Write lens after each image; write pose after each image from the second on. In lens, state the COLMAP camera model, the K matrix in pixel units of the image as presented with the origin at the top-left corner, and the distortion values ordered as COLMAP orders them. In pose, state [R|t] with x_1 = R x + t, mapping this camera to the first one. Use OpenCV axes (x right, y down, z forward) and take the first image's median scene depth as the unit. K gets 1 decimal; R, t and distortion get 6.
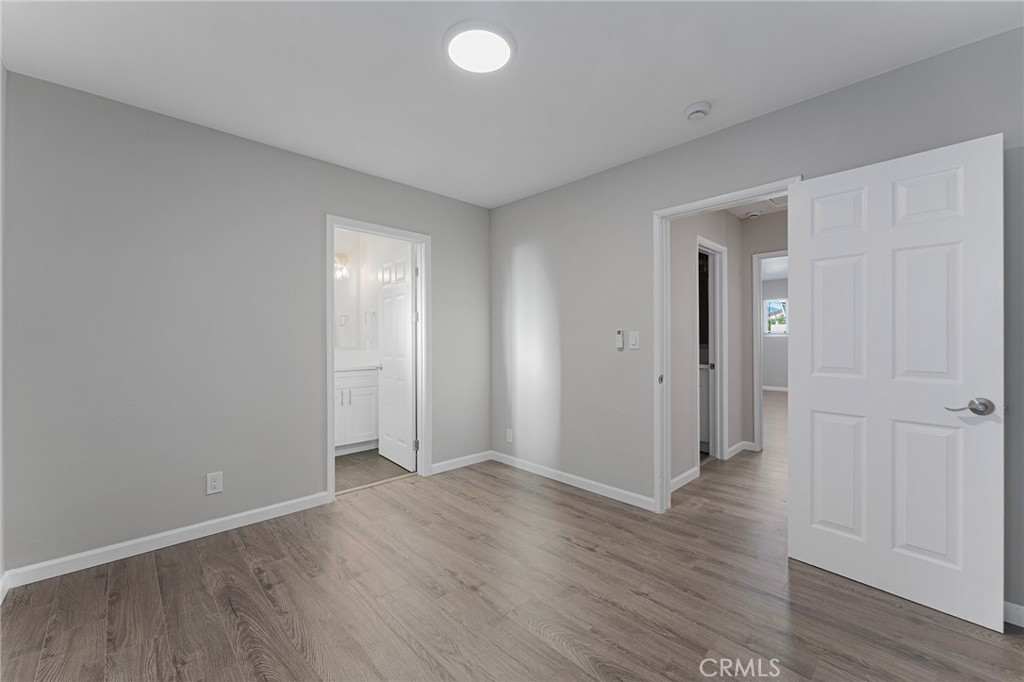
lens RADIAL K [[409.4, 0, 512.0], [0, 409.4, 341.0], [0, 0, 1]] dist [-0.000612, 0.000094]
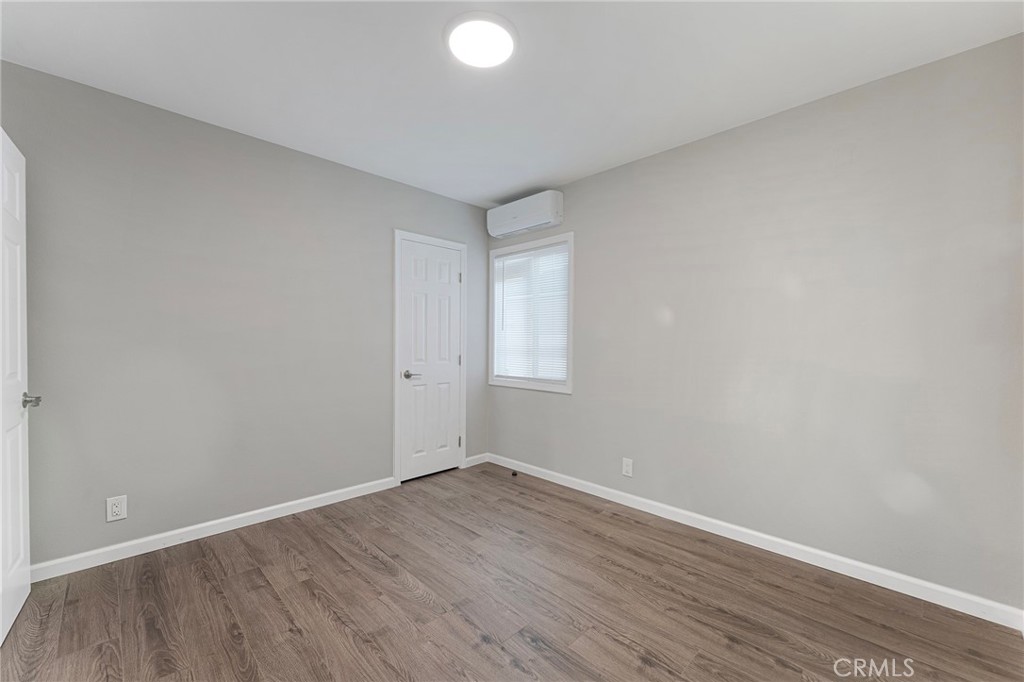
lens RADIAL K [[409.4, 0, 512.0], [0, 409.4, 341.0], [0, 0, 1]] dist [-0.000612, 0.000094]
pose [[-0.999895, -0.004687, -0.013691, -0.140529], [-0.004721, 0.999986, 0.002493, -0.008038], [0.013679, 0.002557, -0.999903, 1.973919]]
